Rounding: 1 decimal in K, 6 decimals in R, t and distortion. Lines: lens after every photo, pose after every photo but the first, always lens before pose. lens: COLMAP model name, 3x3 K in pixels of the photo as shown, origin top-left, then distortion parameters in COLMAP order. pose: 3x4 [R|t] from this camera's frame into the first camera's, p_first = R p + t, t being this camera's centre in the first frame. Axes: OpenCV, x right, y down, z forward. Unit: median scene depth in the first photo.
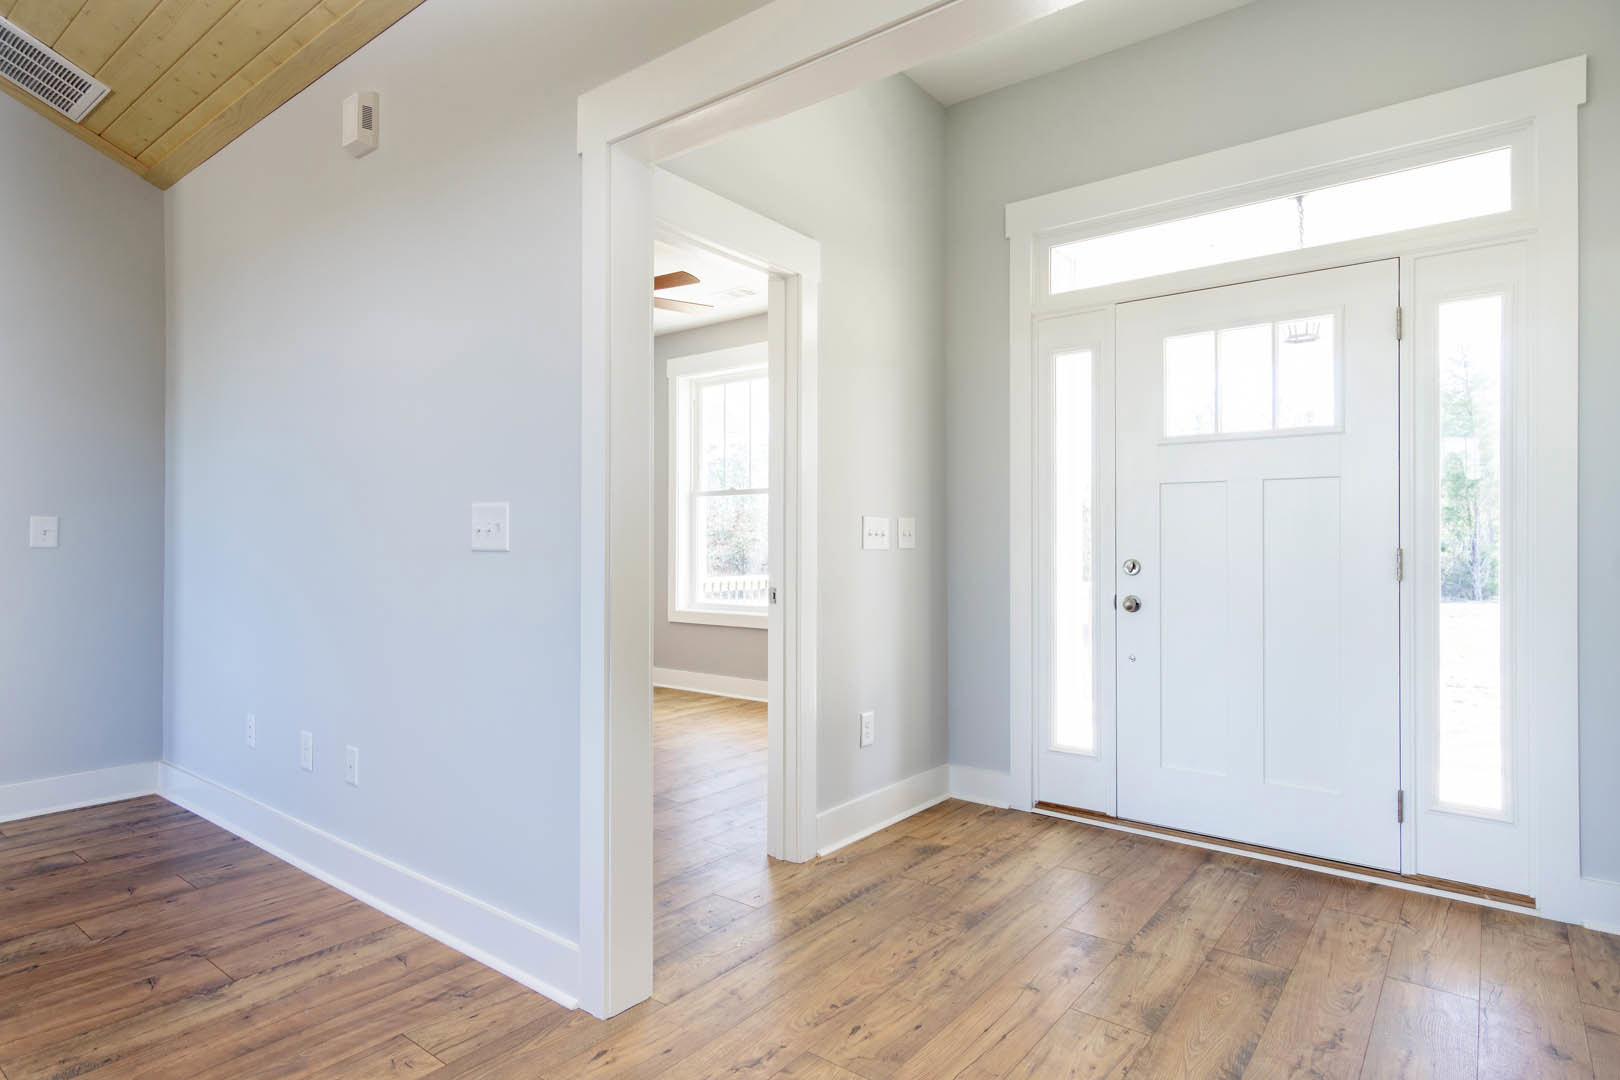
lens RADIAL K [[864.3, 0, 816.2], [0, 864.3, 536.6], [0, 0, 1]] dist [0.006349, 0.000280]
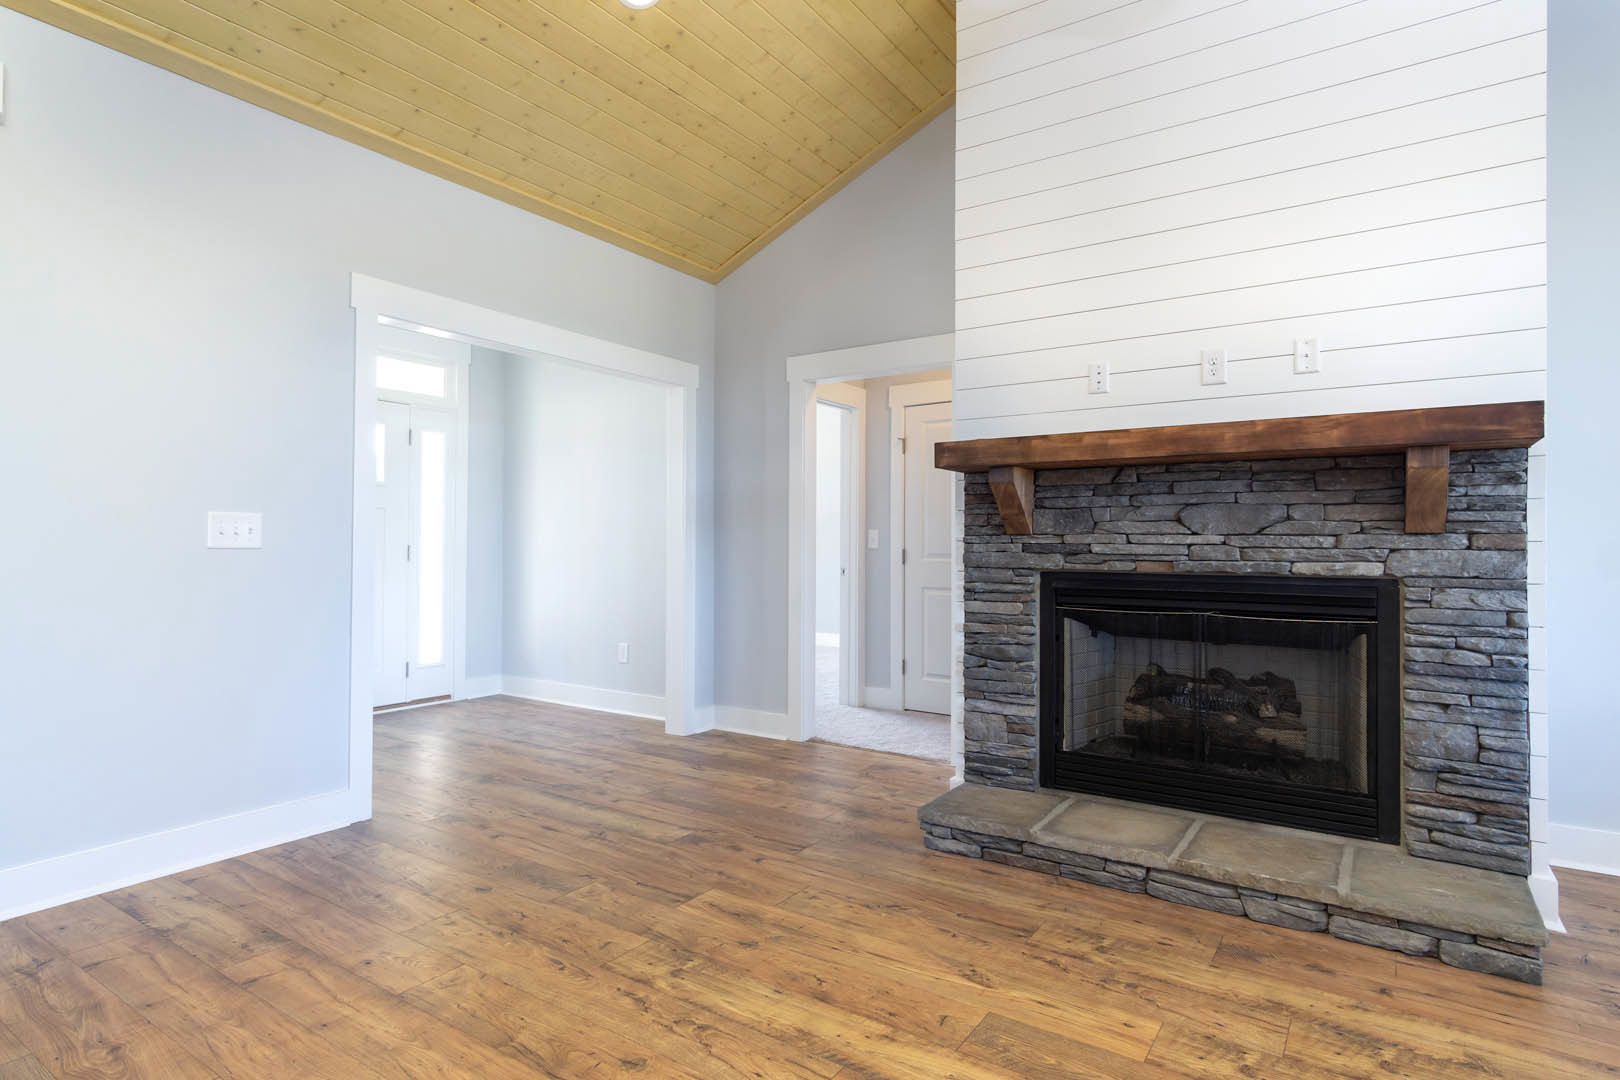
lens RADIAL K [[864.3, 0, 810.8], [0, 864.3, 540.6], [0, 0, 1]] dist [0.006349, 0.000280]
pose [[-0.062114, 0.002502, 0.998066, -1.721978], [-0.006094, 0.999977, -0.002887, 0.001992], [-0.998050, -0.006262, -0.062097, 0.196311]]
